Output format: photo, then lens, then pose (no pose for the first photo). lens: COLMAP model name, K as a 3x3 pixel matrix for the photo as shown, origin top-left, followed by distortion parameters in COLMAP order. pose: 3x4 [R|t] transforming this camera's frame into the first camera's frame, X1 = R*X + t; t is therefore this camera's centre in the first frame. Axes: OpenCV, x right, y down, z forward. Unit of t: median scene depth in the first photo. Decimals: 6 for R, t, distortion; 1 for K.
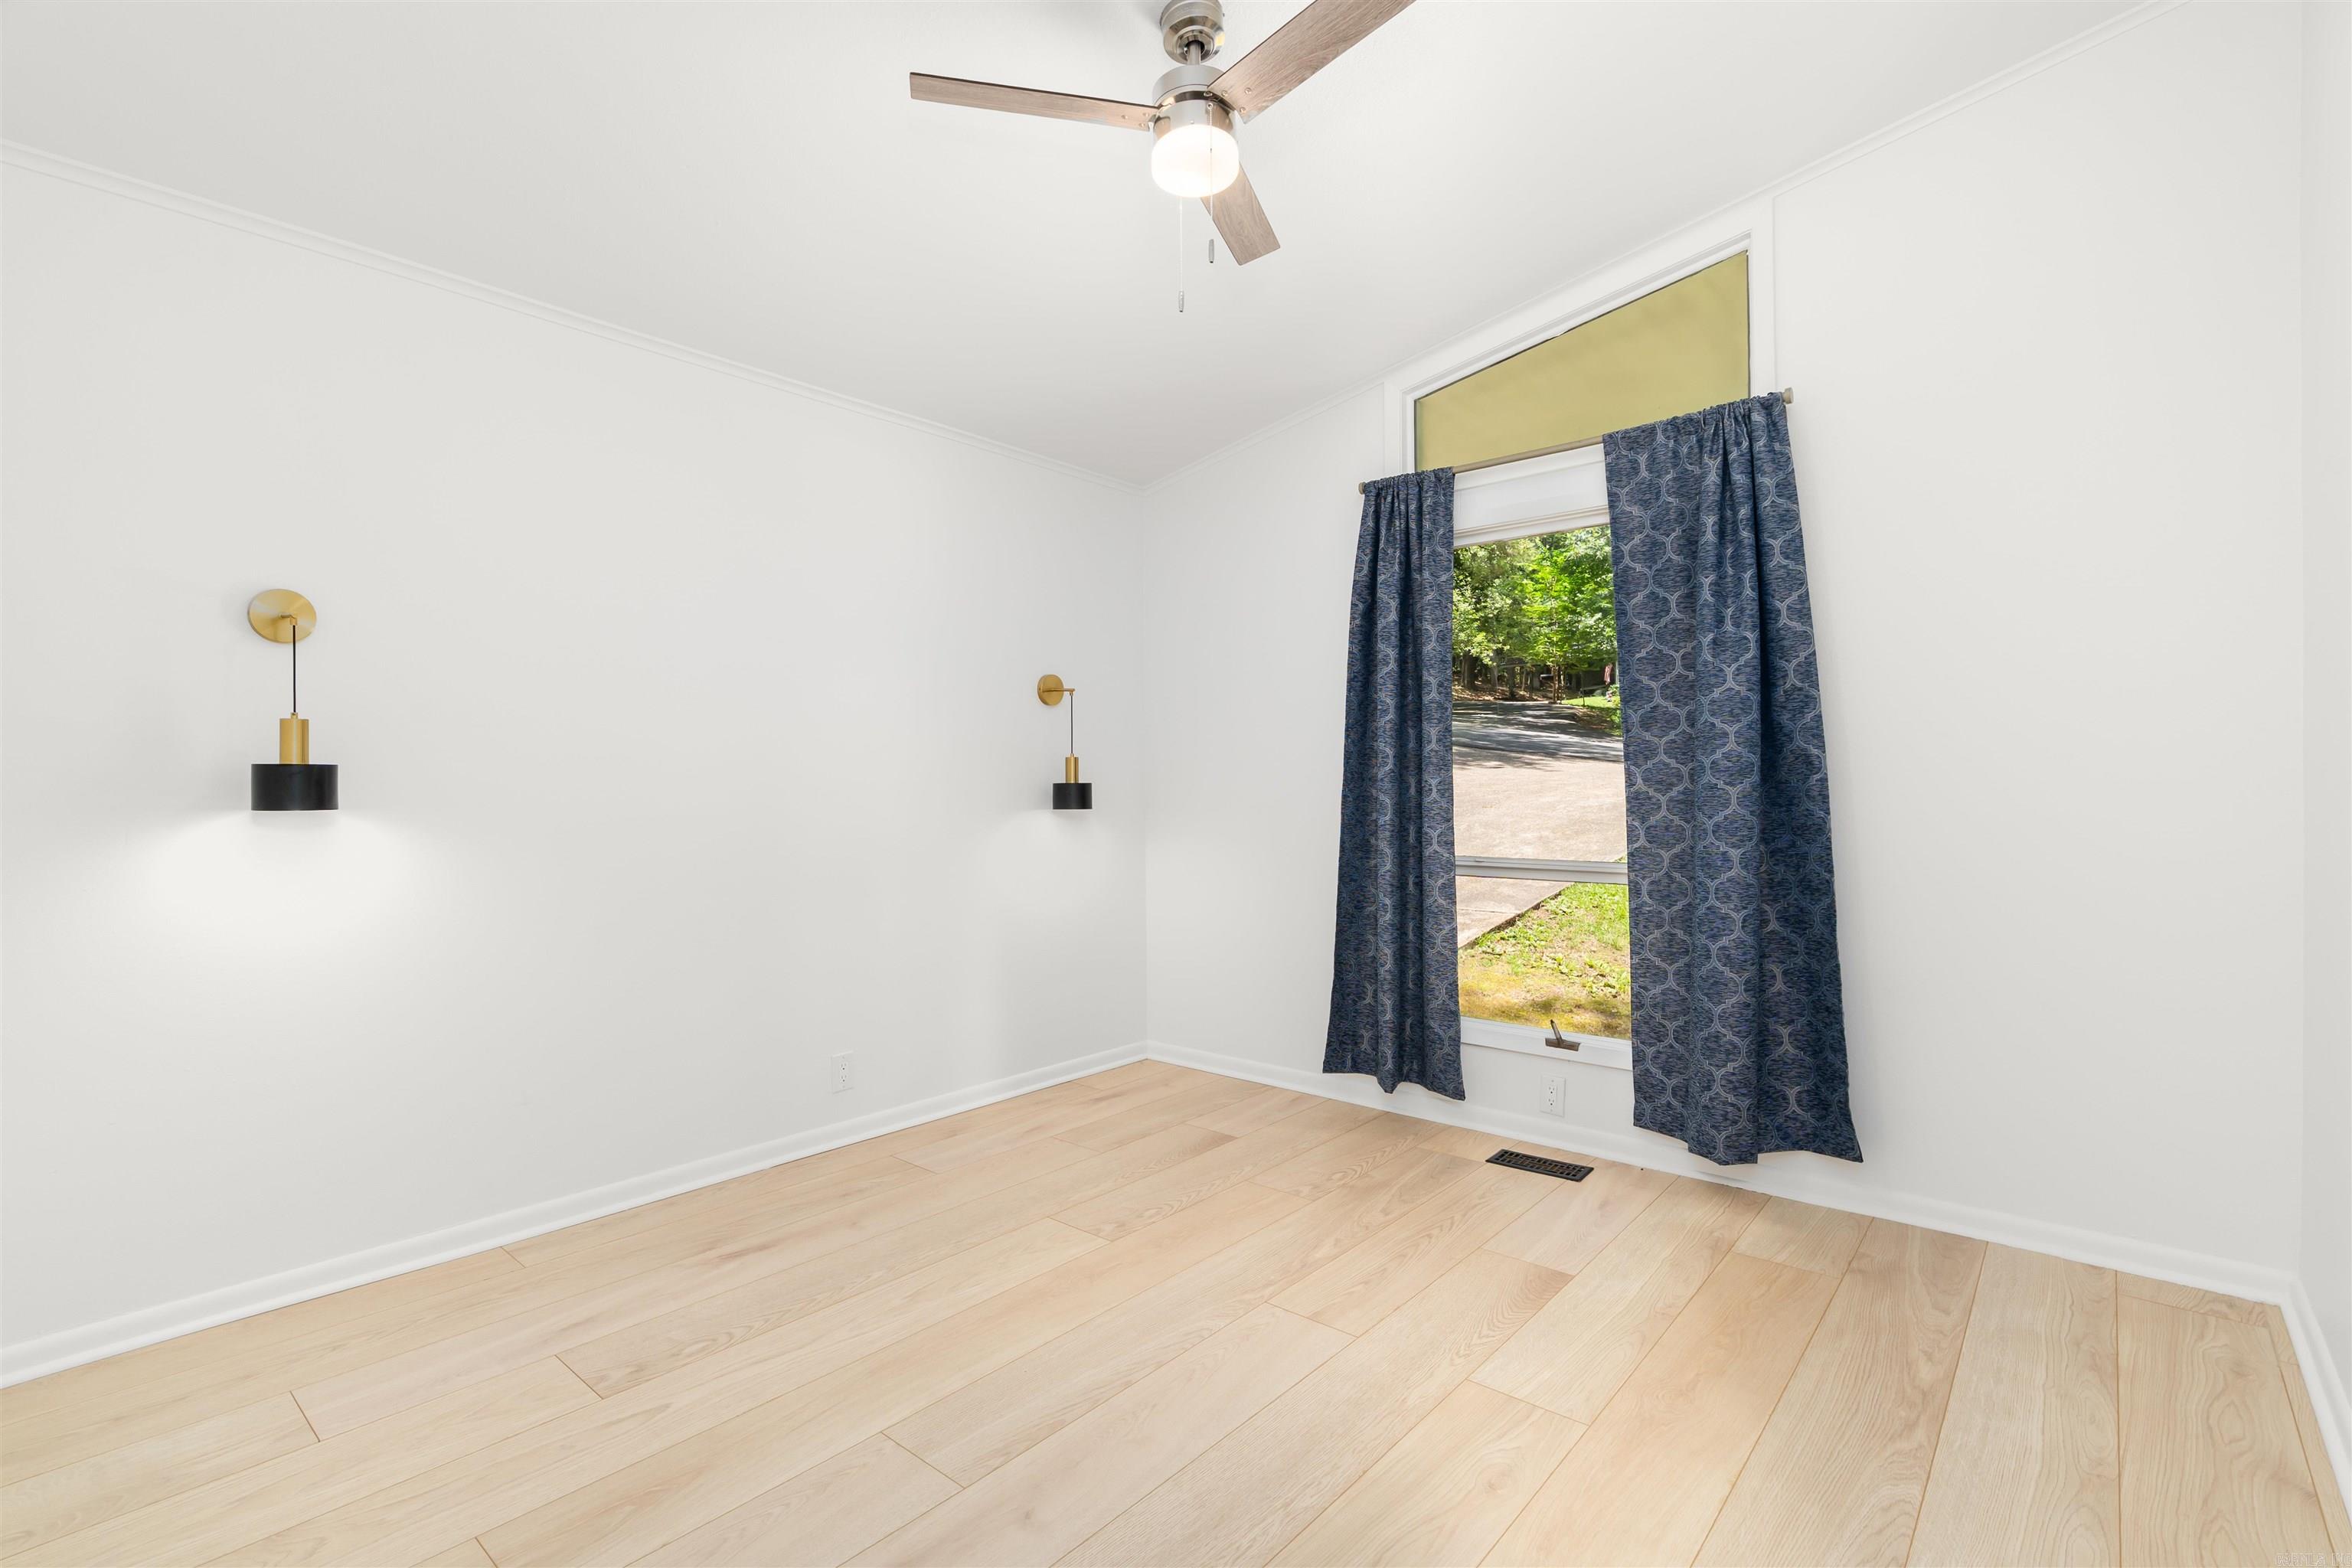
lens RADIAL K [[1083.2, 0, 1173.2], [0, 1083.2, 821.8], [0, 0, 1]] dist [-0.001854, 0.000205]
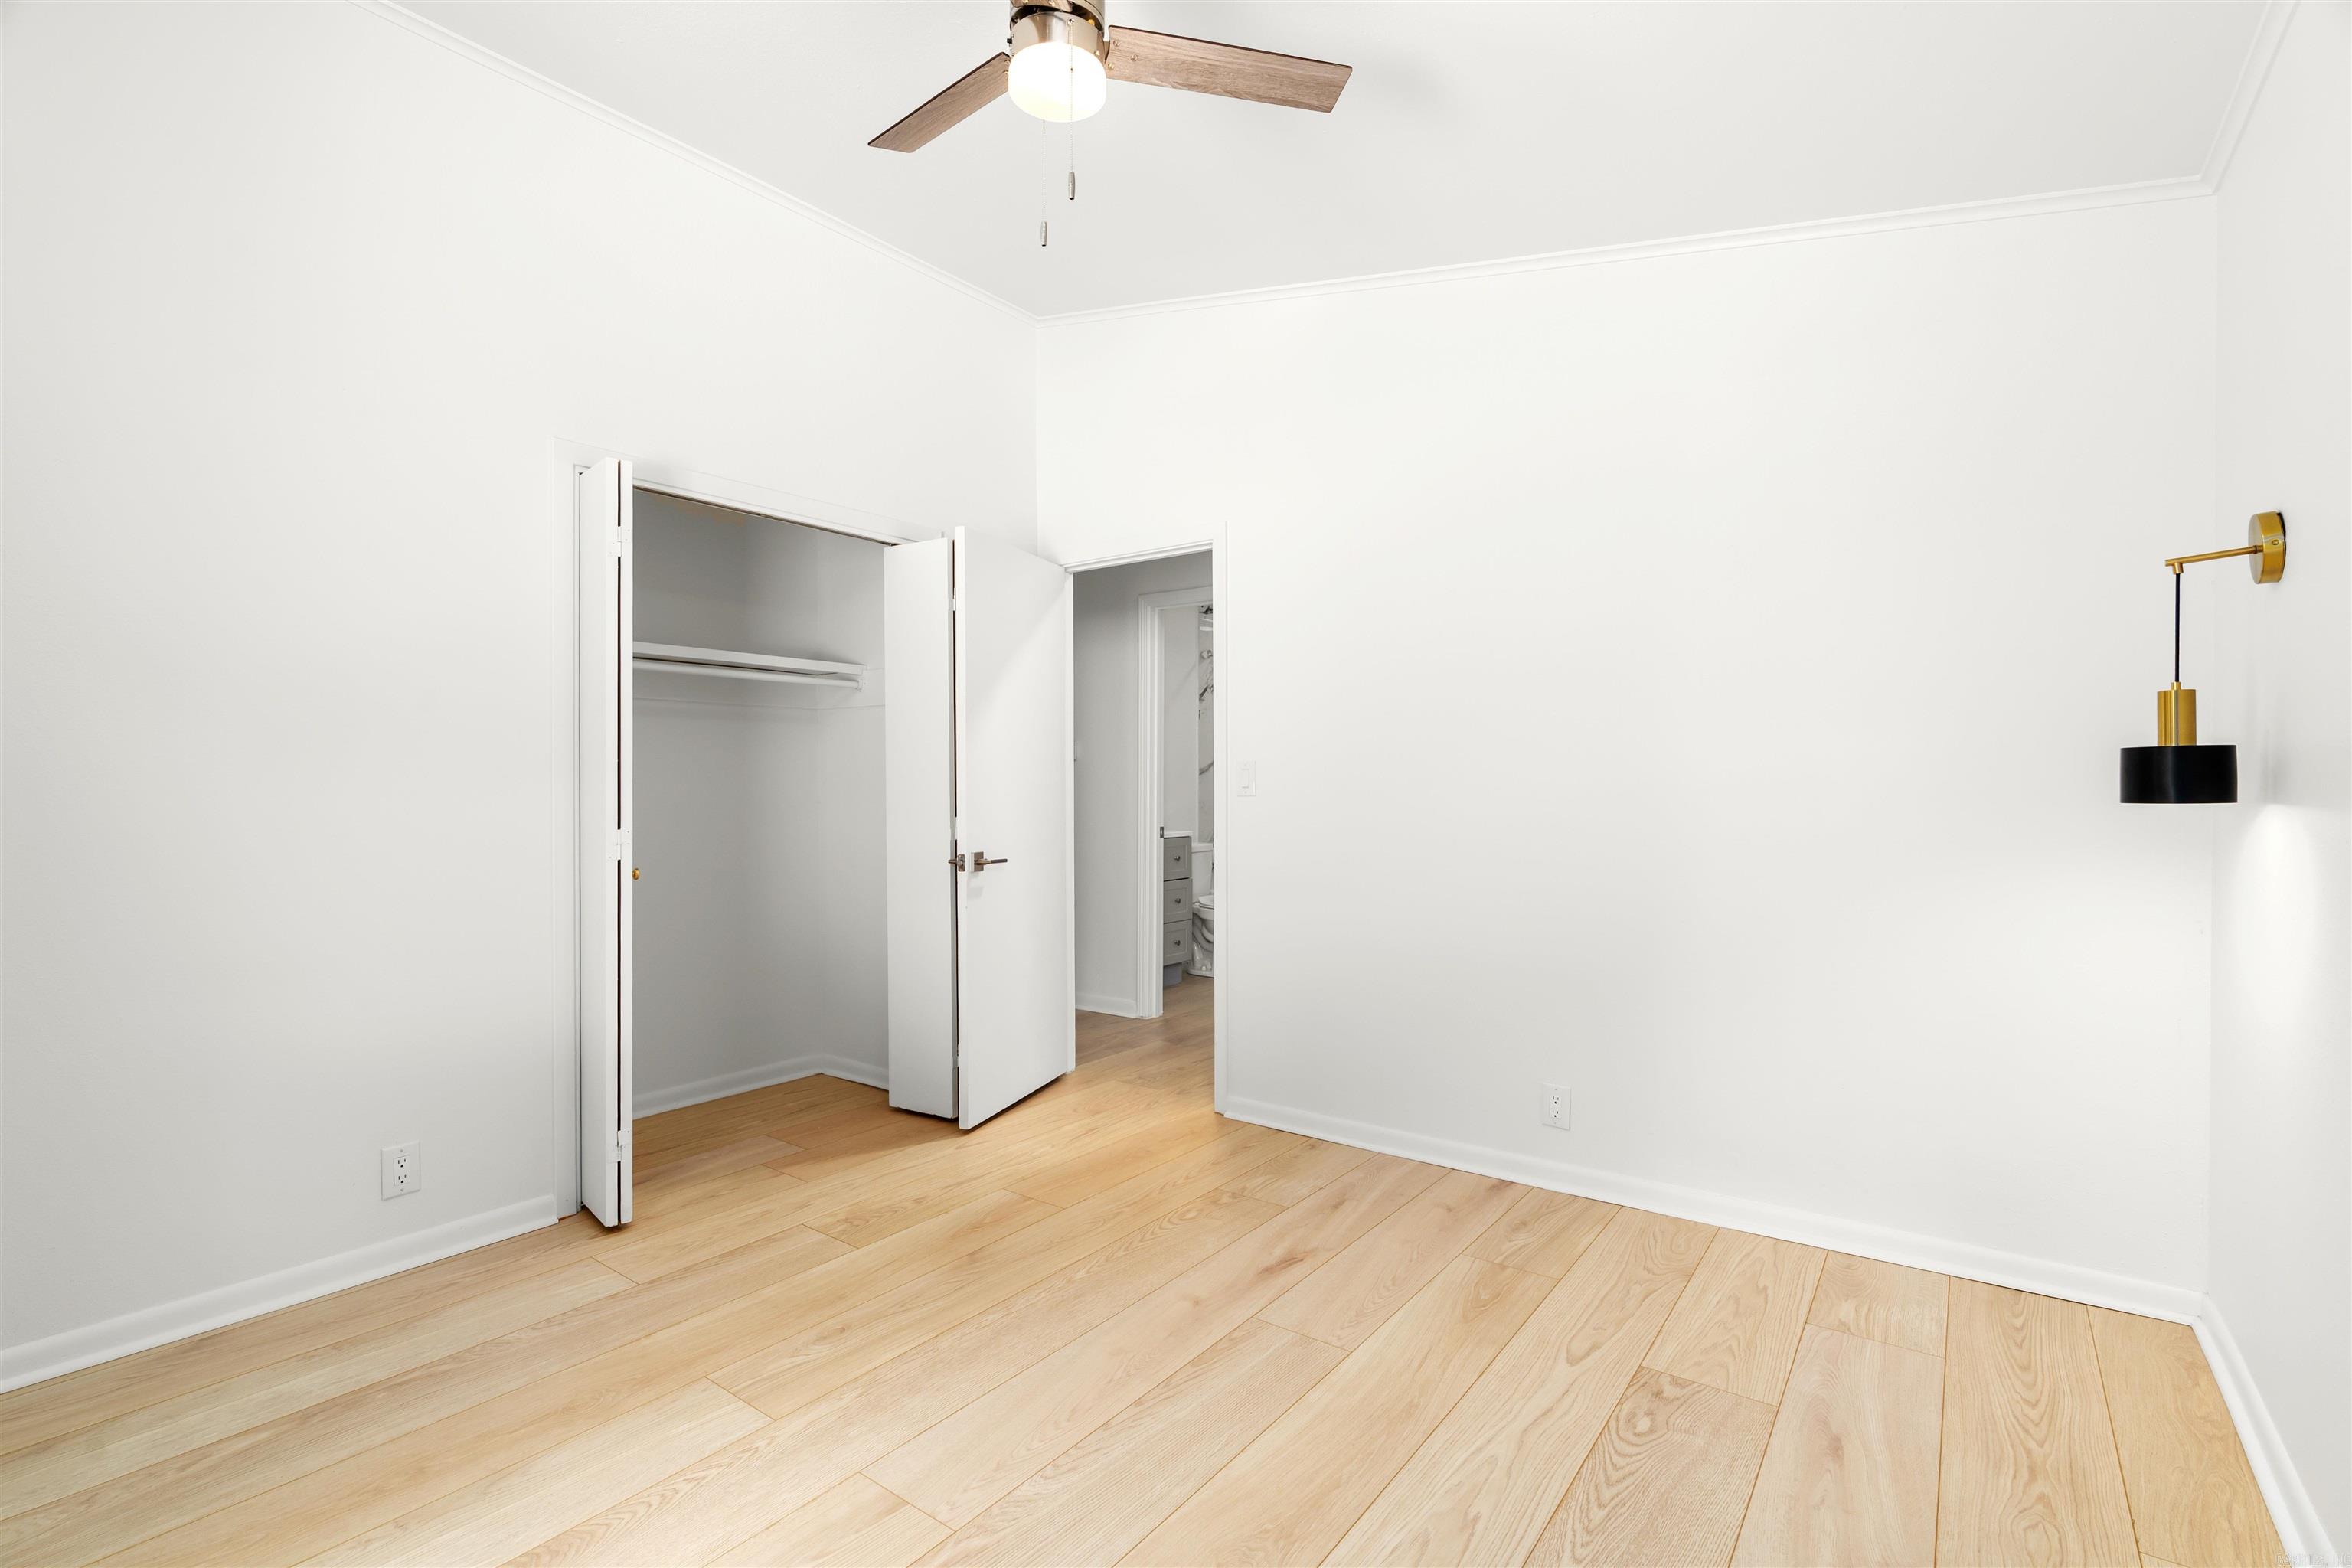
lens RADIAL K [[1368.8, 0, 1182.2], [0, 1368.8, 783.3], [0, 0, 1]] dist [-0.001283, -0.000306]
pose [[-0.998060, 0.007498, -0.061800, -0.009319], [0.005284, 0.999341, 0.035919, -0.070599], [0.062029, 0.035523, -0.997442, 2.103087]]
